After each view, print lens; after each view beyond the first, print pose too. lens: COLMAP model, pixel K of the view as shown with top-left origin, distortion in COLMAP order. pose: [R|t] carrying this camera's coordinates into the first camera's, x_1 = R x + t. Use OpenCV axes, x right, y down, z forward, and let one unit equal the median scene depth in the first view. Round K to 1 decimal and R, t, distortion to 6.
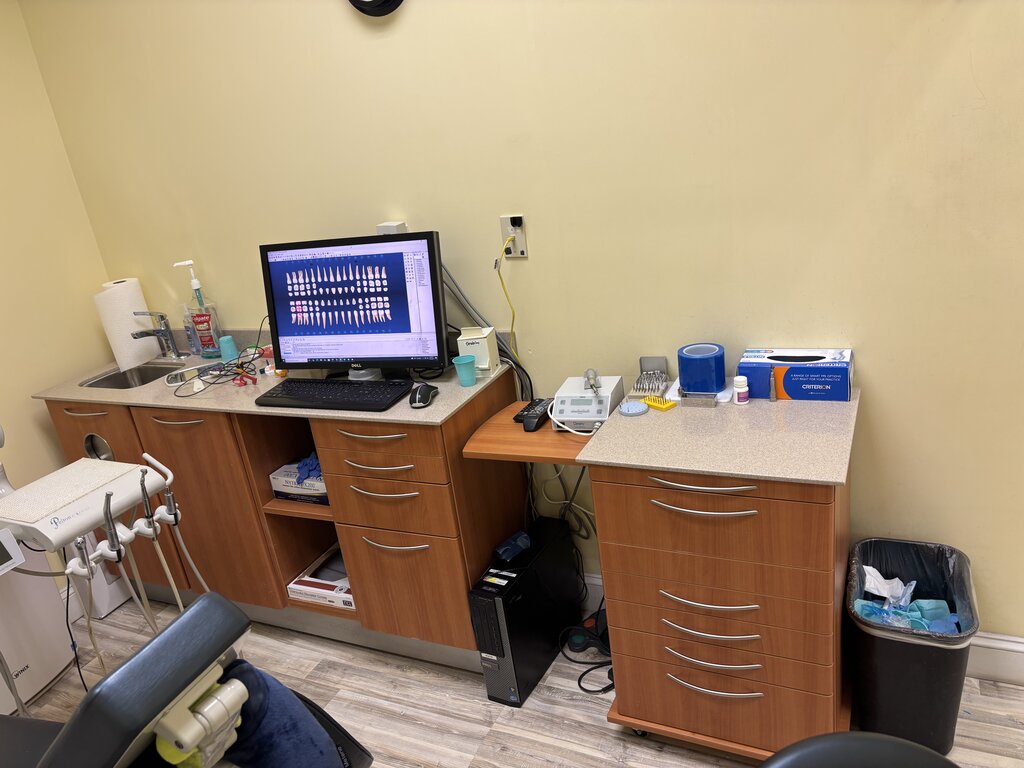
lens RADIAL K [[761.6, 0, 496.0], [0, 761.6, 385.3], [0, 0, 1]] dist [0.044423, -0.044341]
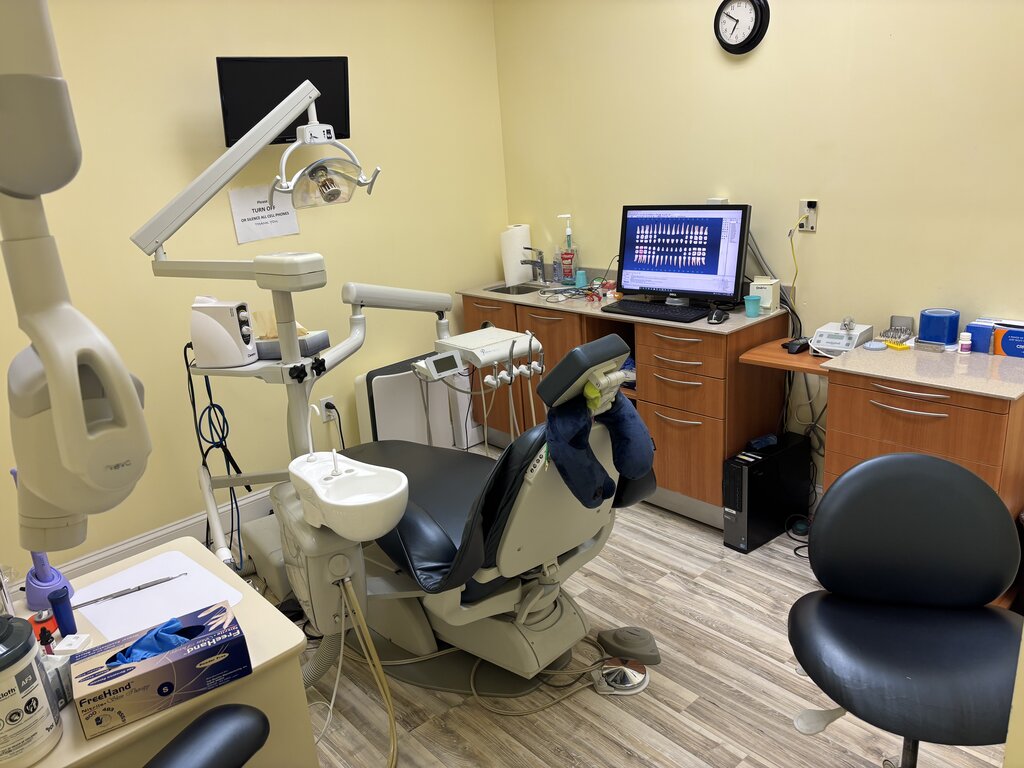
lens RADIAL K [[761.6, 0, 496.0], [0, 761.6, 385.3], [0, 0, 1]] dist [0.044423, -0.044341]
pose [[0.920529, 0.181873, -0.345757, 0.039397], [-0.183234, 0.982640, 0.029049, 0.167197], [0.345038, 0.036614, 0.937874, -0.474892]]
